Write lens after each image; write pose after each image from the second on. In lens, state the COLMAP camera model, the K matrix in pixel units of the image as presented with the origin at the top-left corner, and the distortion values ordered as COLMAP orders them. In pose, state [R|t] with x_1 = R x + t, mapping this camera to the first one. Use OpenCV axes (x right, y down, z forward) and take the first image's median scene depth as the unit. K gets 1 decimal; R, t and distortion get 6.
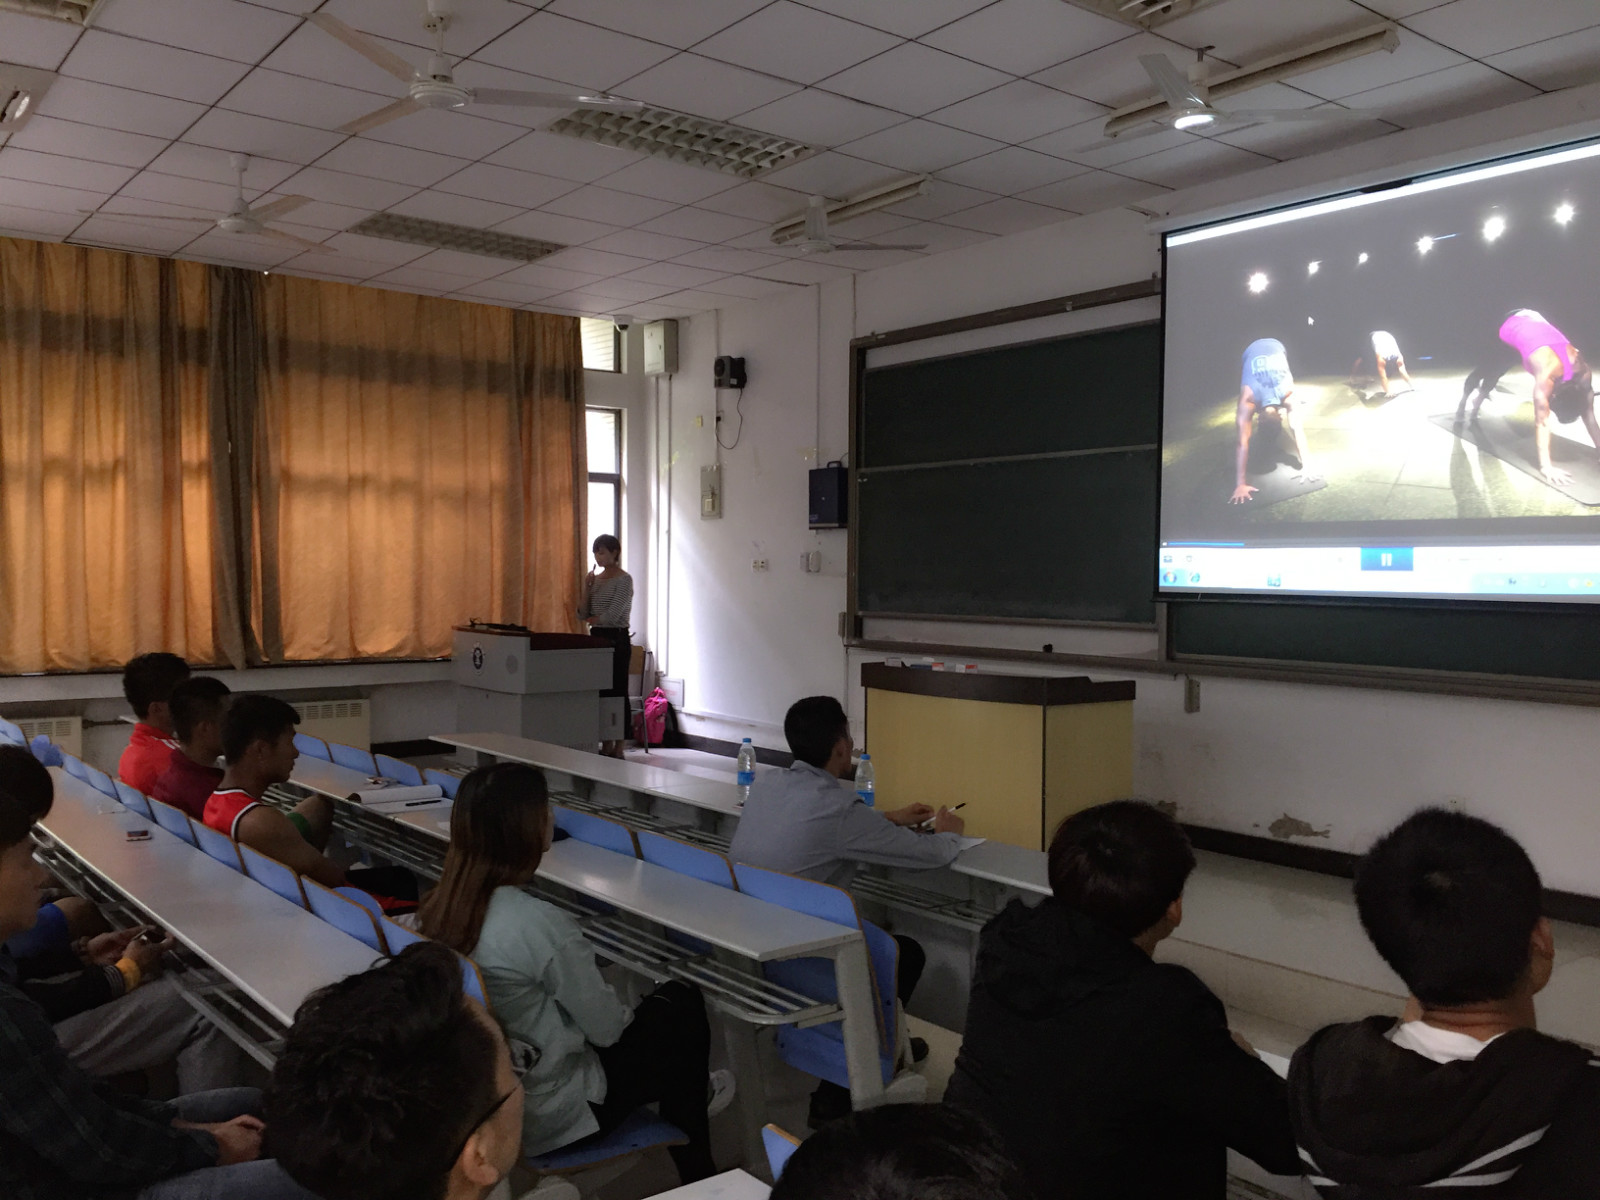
lens RADIAL K [[1366.0, 0, 804.0], [0, 1366.0, 605.9], [0, 0, 1]] dist [0.019024, -0.007148]
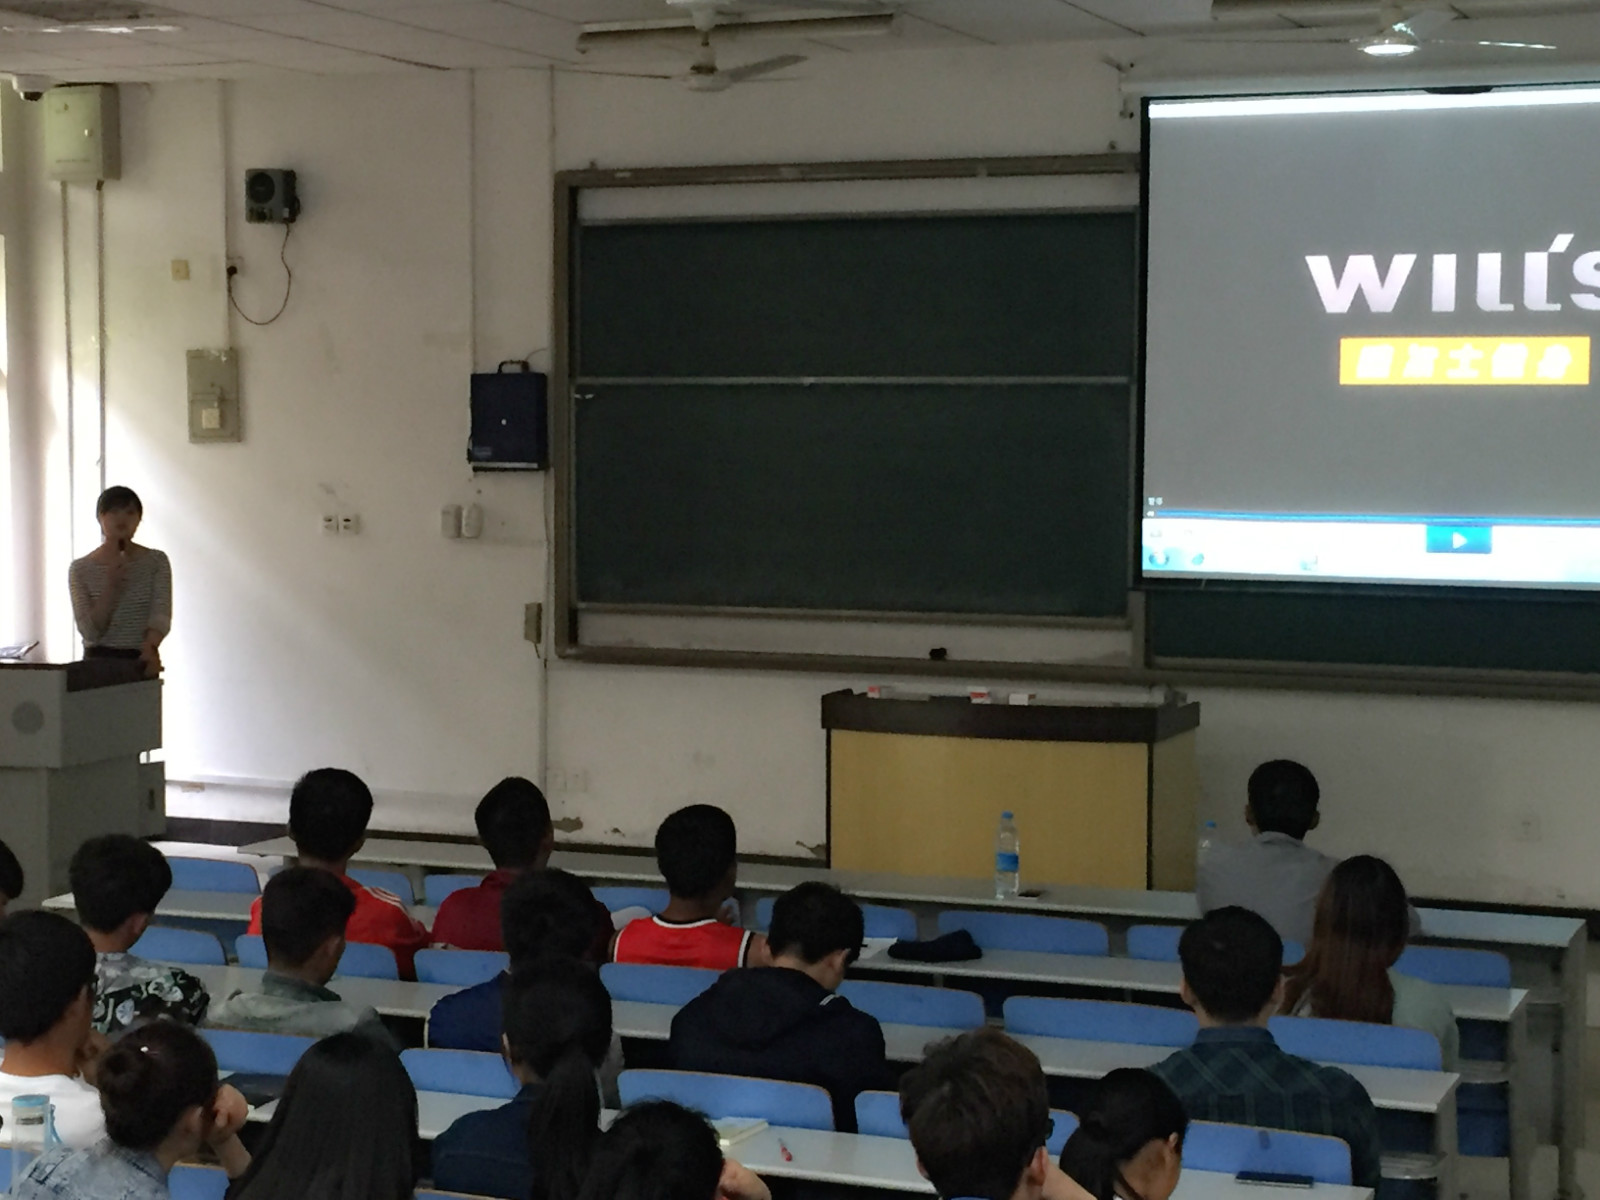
lens RADIAL K [[2897.5, 0, 795.8], [0, 2897.5, 602.0], [0, 0, 1]] dist [0.024599, 0.000000]
pose [[0.862096, -0.040545, 0.505121, -0.554144], [0.016605, 0.998519, 0.051809, -0.064344], [-0.506473, -0.036277, 0.861492, -0.214436]]
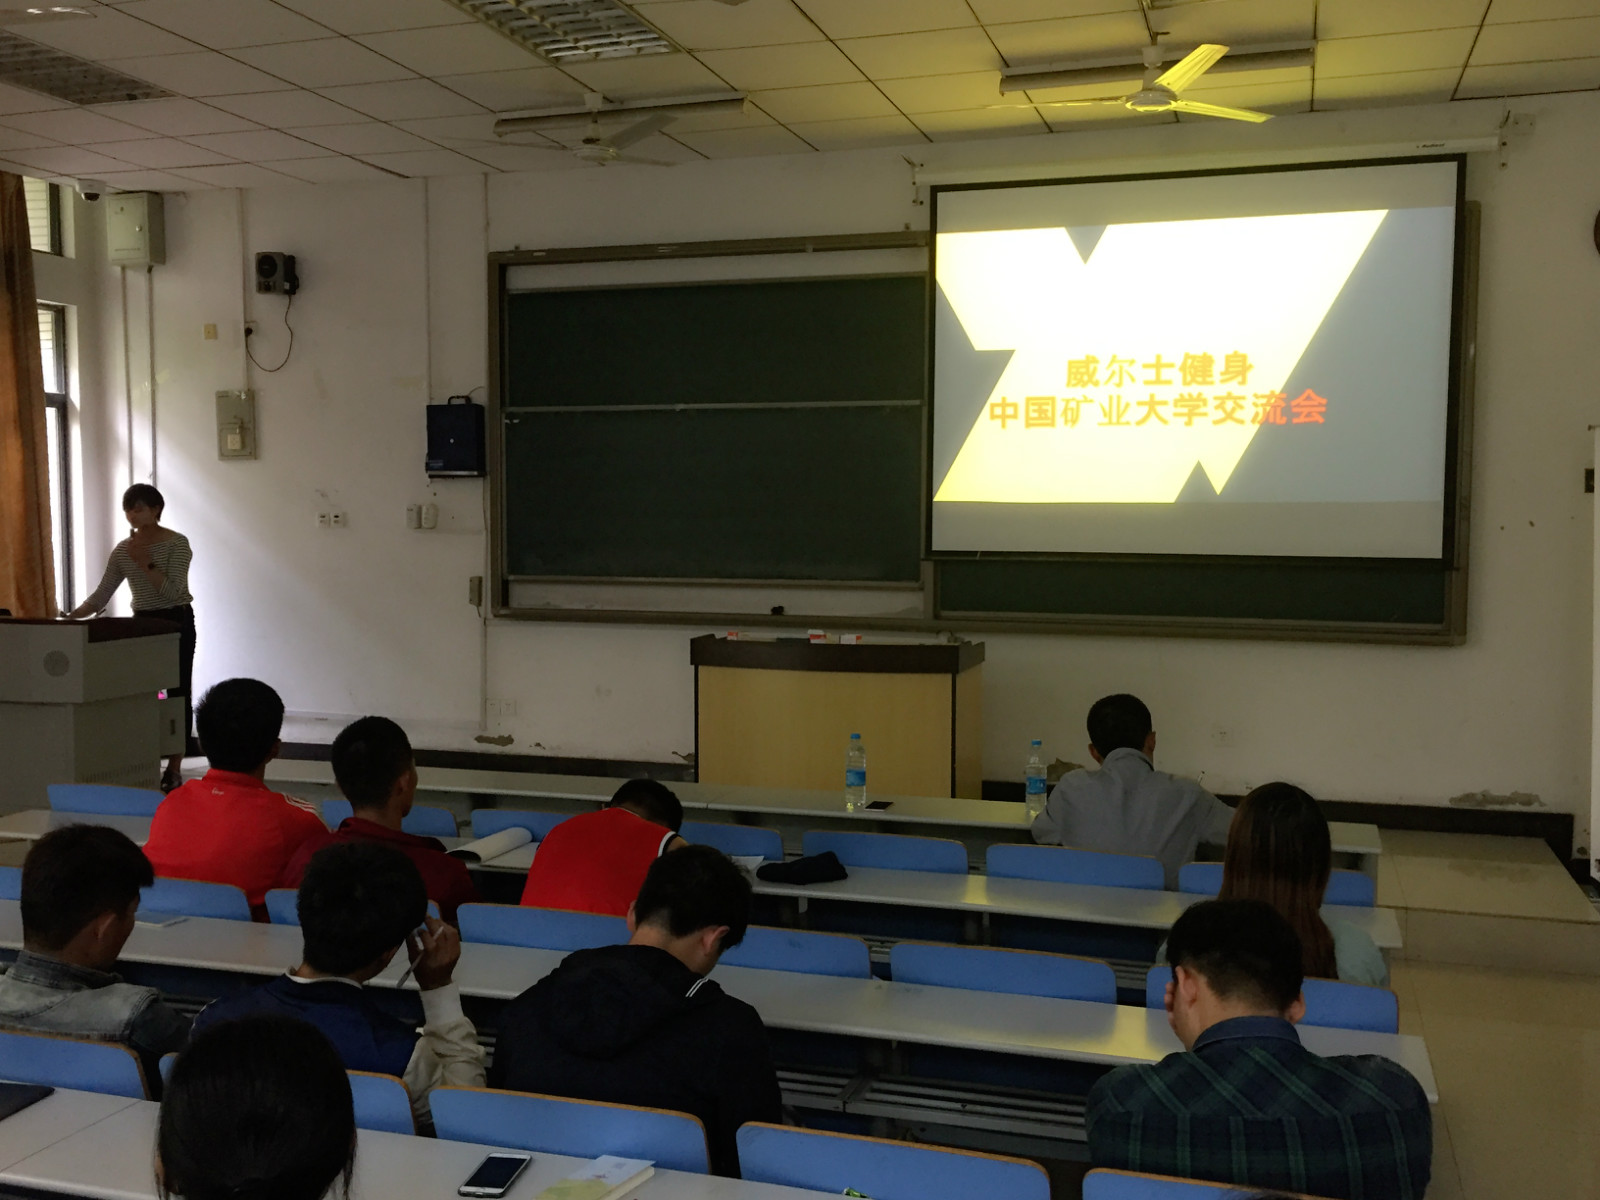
lens RADIAL K [[1533.3, 0, 805.2], [0, 1533.3, 605.6], [0, 0, 1]] dist [0.027496, 0.000000]
pose [[0.817156, -0.043730, 0.574755, -0.360544], [0.017759, 0.998555, 0.050727, -0.022458], [-0.576142, -0.031245, 0.816752, 0.108478]]
